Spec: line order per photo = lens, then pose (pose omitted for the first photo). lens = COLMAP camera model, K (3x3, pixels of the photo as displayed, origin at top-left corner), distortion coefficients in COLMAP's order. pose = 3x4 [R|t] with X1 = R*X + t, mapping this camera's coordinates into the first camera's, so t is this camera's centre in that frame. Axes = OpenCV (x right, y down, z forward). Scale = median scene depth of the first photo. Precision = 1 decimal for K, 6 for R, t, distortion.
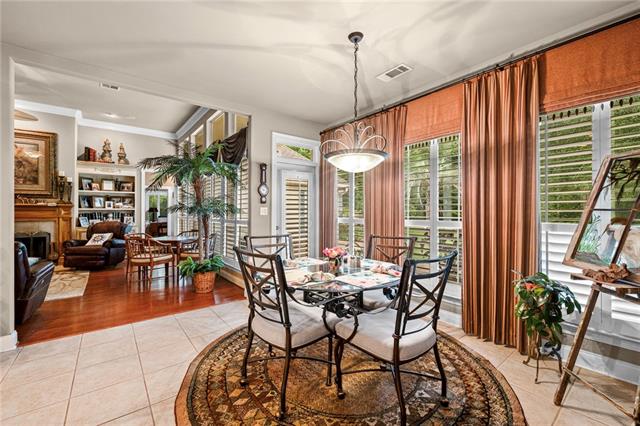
lens RADIAL K [[268.6, 0, 319.3], [0, 268.6, 210.5], [0, 0, 1]] dist [0.000748, 0.000231]
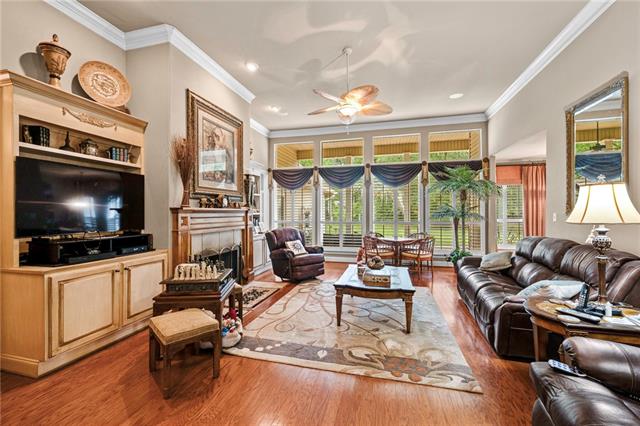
lens RADIAL K [[268.6, 0, 319.3], [0, 268.6, 210.5], [0, 0, 1]] dist [0.000748, 0.000231]
pose [[0.799867, 0.001580, 0.600175, -1.140575], [-0.000458, 0.999998, -0.002022, -0.013943], [-0.600177, 0.001342, 0.799866, 0.192458]]
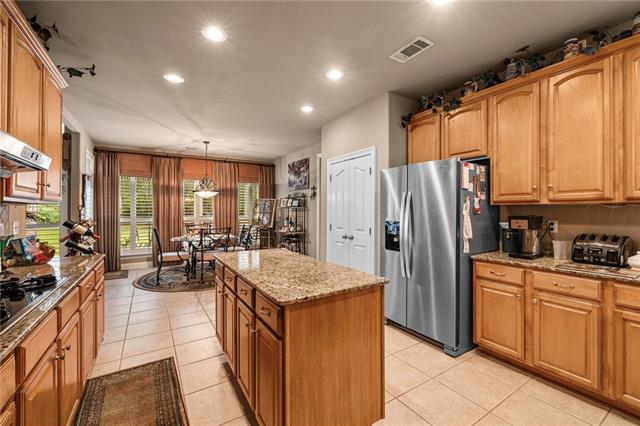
lens RADIAL K [[268.6, 0, 319.3], [0, 268.6, 210.5], [0, 0, 1]] dist [0.000748, 0.000231]
pose [[0.104449, -0.001883, 0.994528, -0.733957], [-0.002247, 0.999995, 0.002130, -0.009719], [-0.994528, -0.002457, 0.104444, -0.096107]]
